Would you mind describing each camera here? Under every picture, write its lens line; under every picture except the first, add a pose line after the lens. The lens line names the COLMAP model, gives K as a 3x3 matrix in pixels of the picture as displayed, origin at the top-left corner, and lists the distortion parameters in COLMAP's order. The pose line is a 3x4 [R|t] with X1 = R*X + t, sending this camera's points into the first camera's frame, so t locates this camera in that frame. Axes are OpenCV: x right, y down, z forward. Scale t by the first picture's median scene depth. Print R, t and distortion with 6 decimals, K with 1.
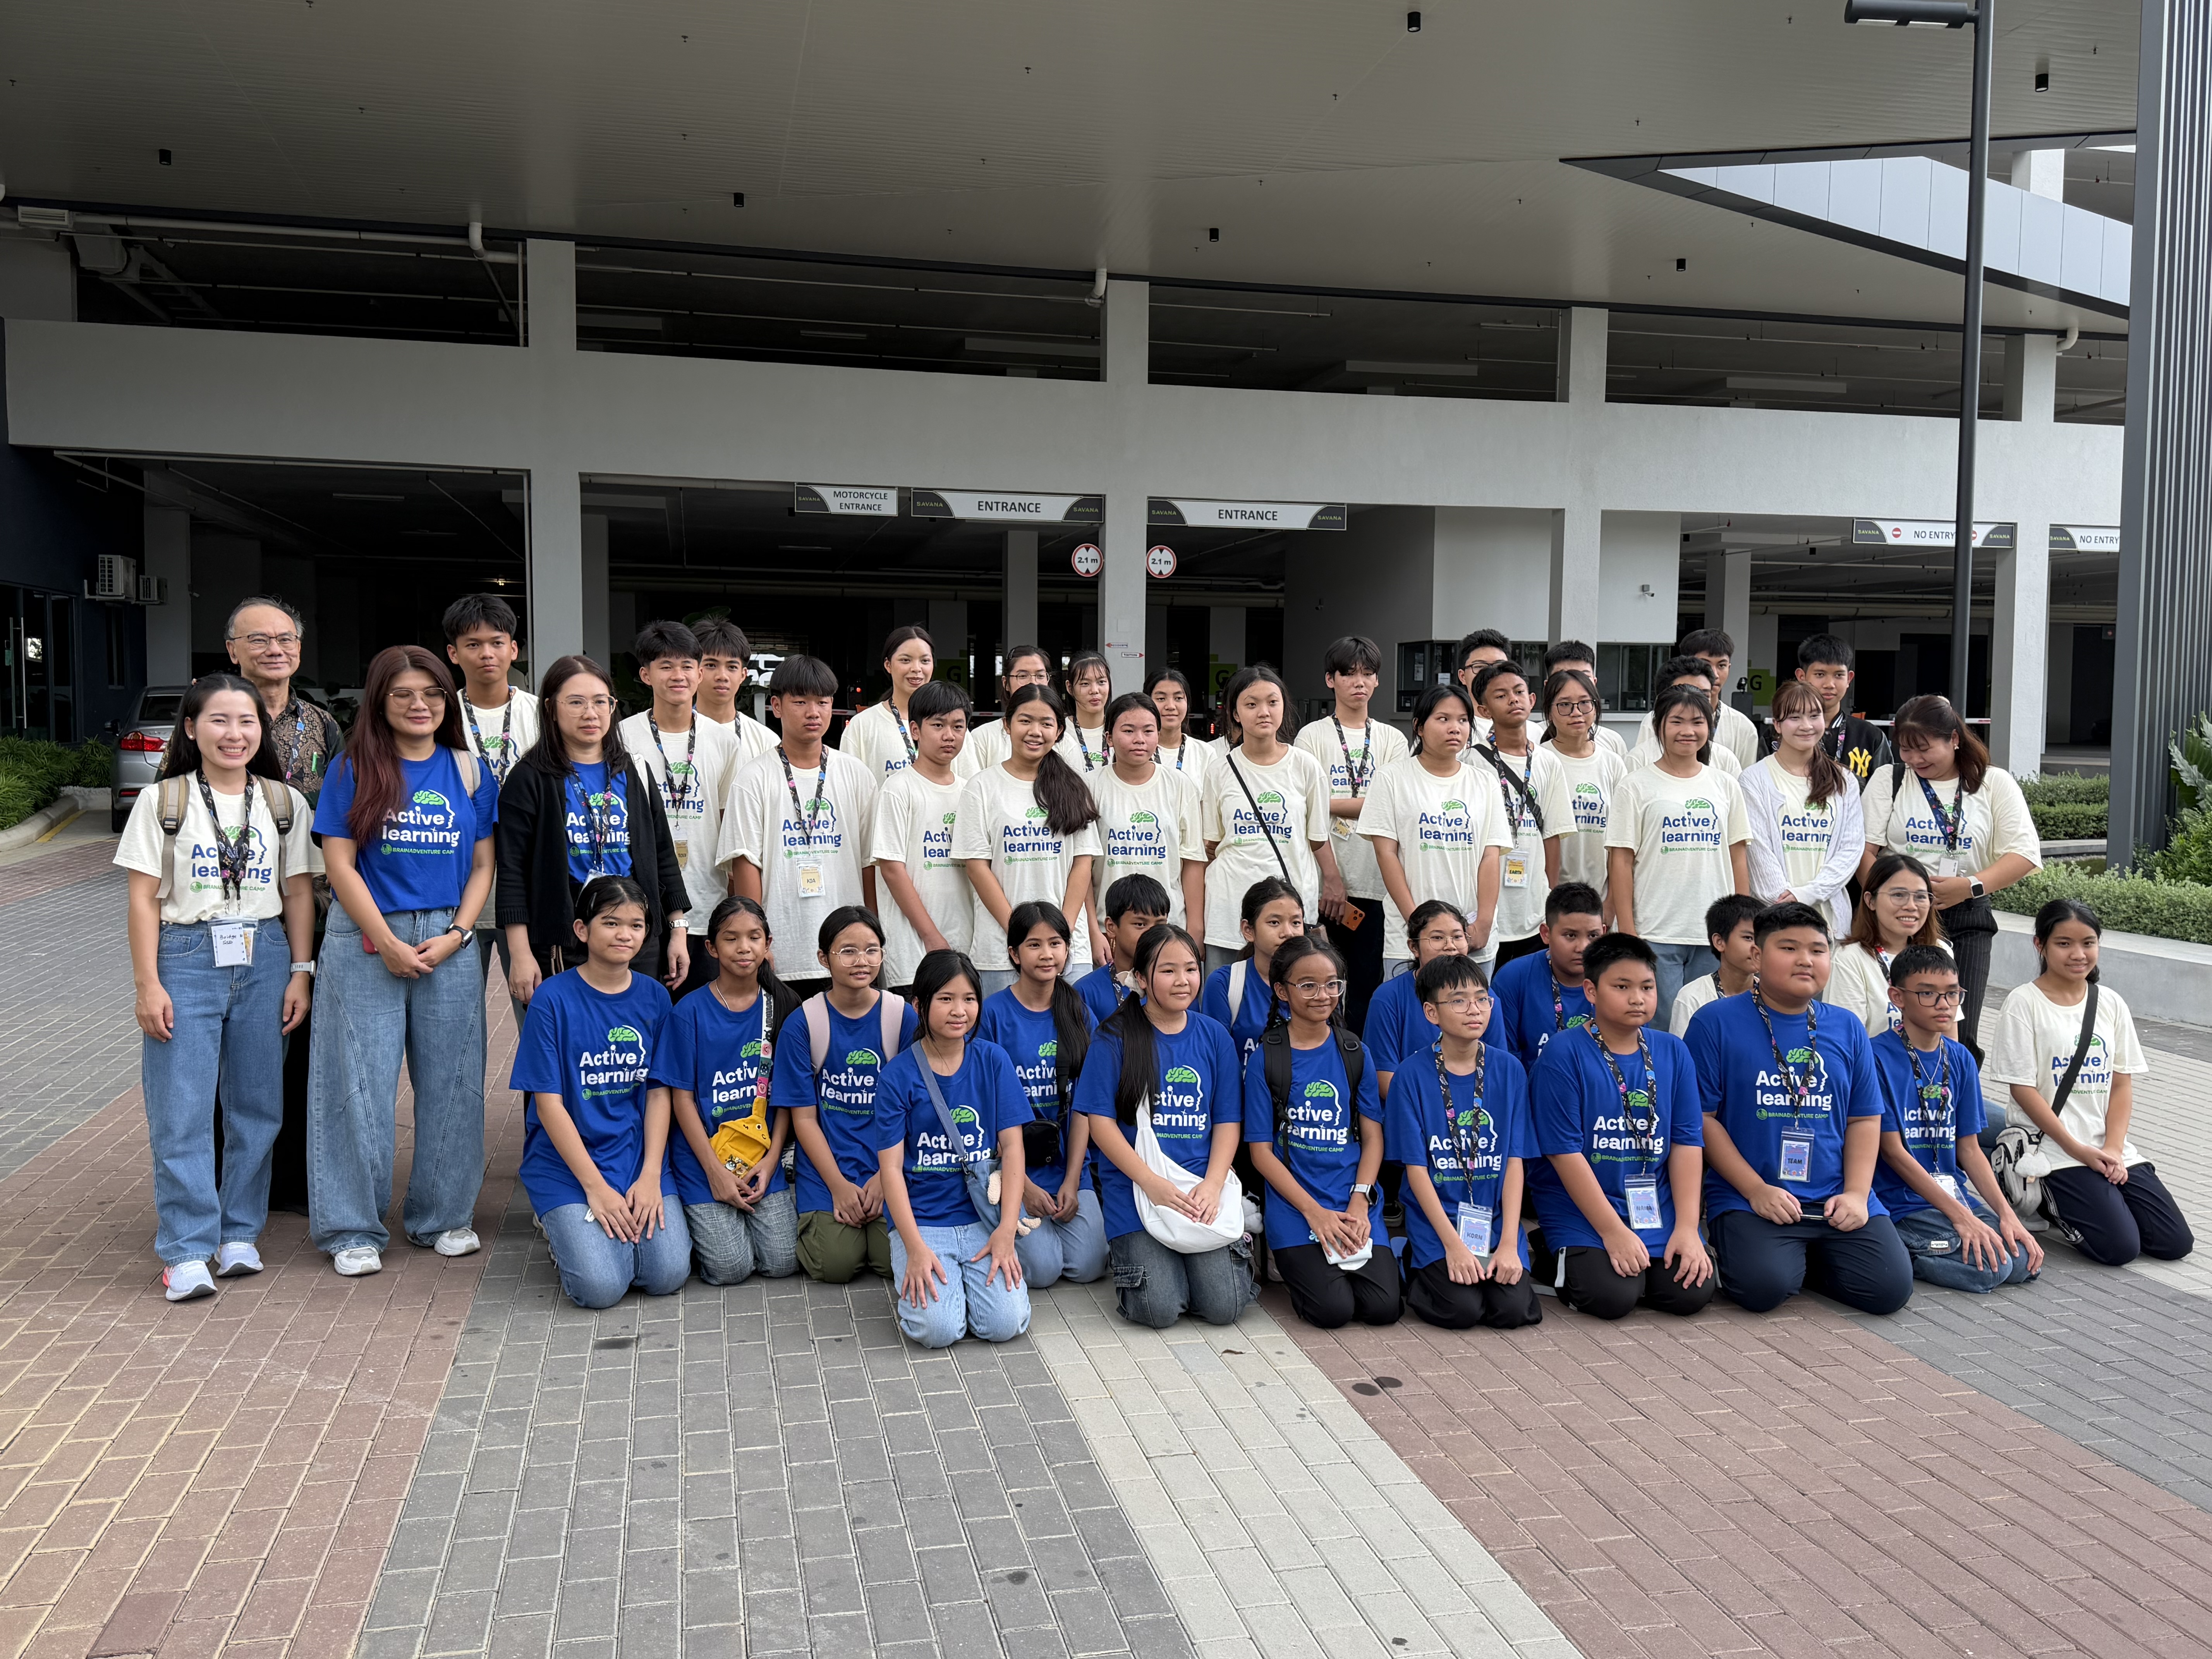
lens RADIAL K [[1794.9, 0, 1111.4], [0, 1794.9, 815.7], [0, 0, 1]] dist [0.039390, -0.058532]
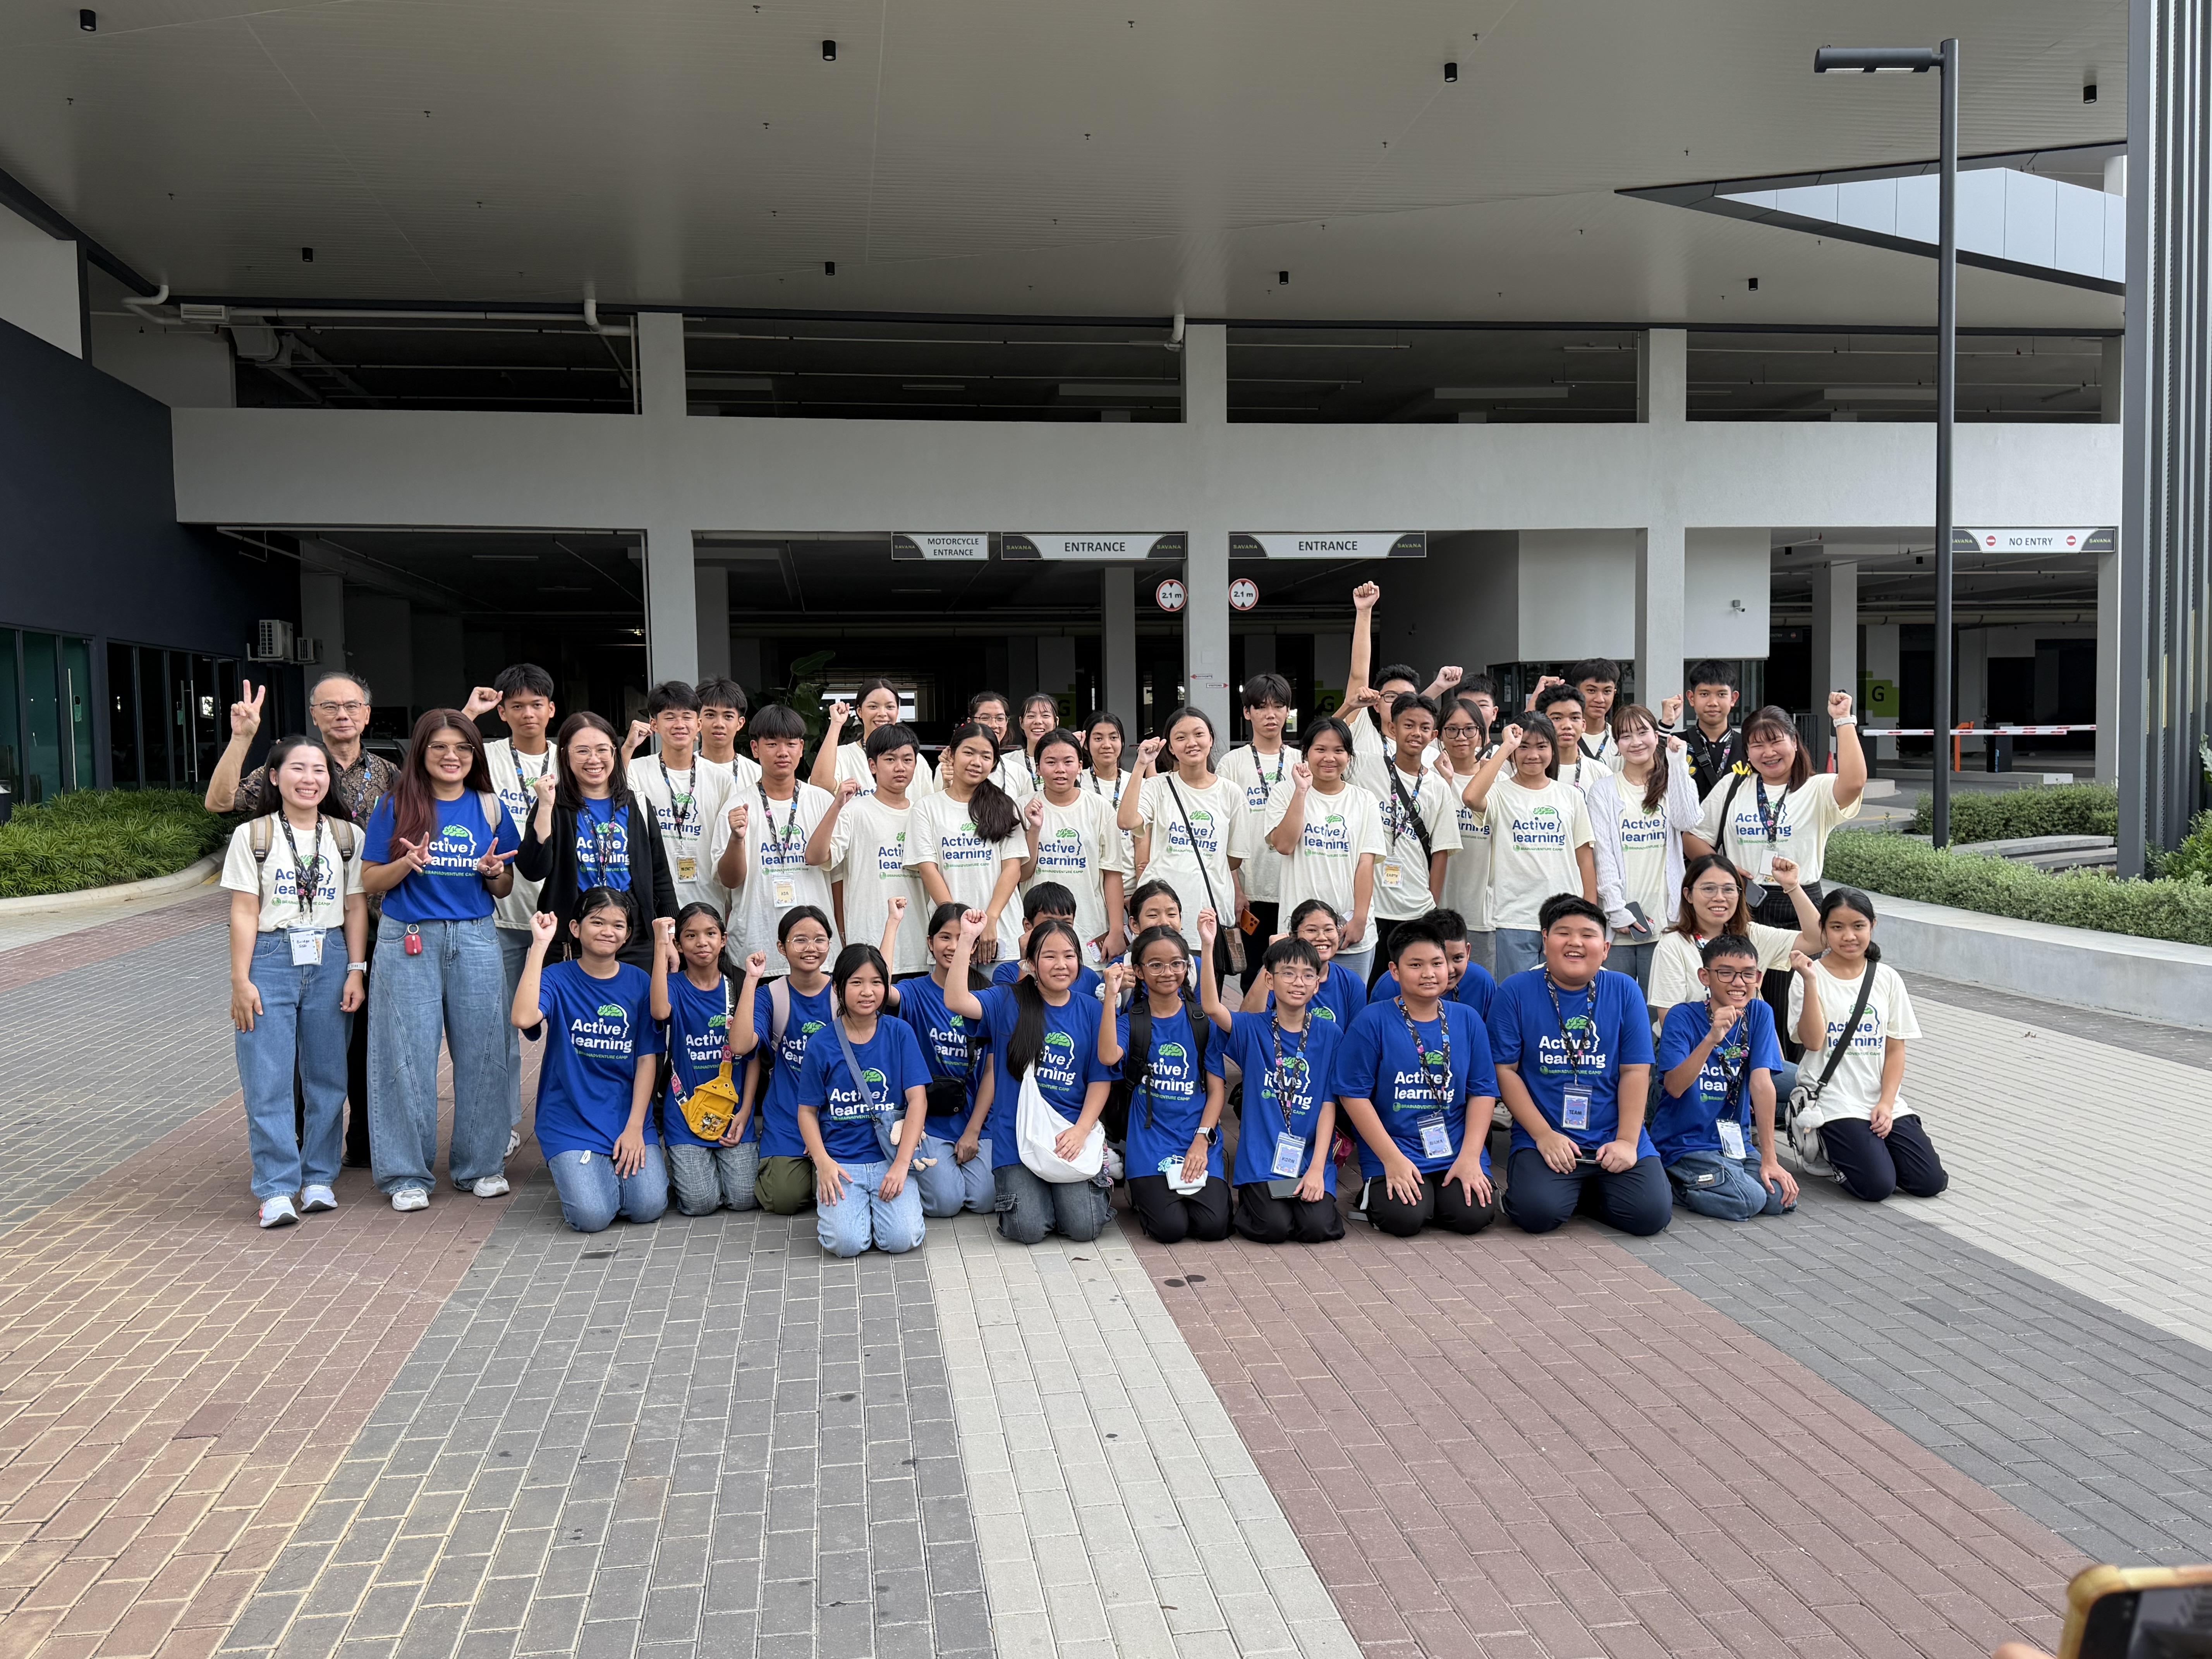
lens RADIAL K [[1794.9, 0, 1099.1], [0, 1794.9, 834.5], [0, 0, 1]] dist [0.039390, -0.058532]
pose [[0.996255, -0.021361, -0.083787, 0.137827], [0.020857, 0.999759, -0.006893, 0.009561], [0.083914, 0.005119, 0.996460, -0.170603]]
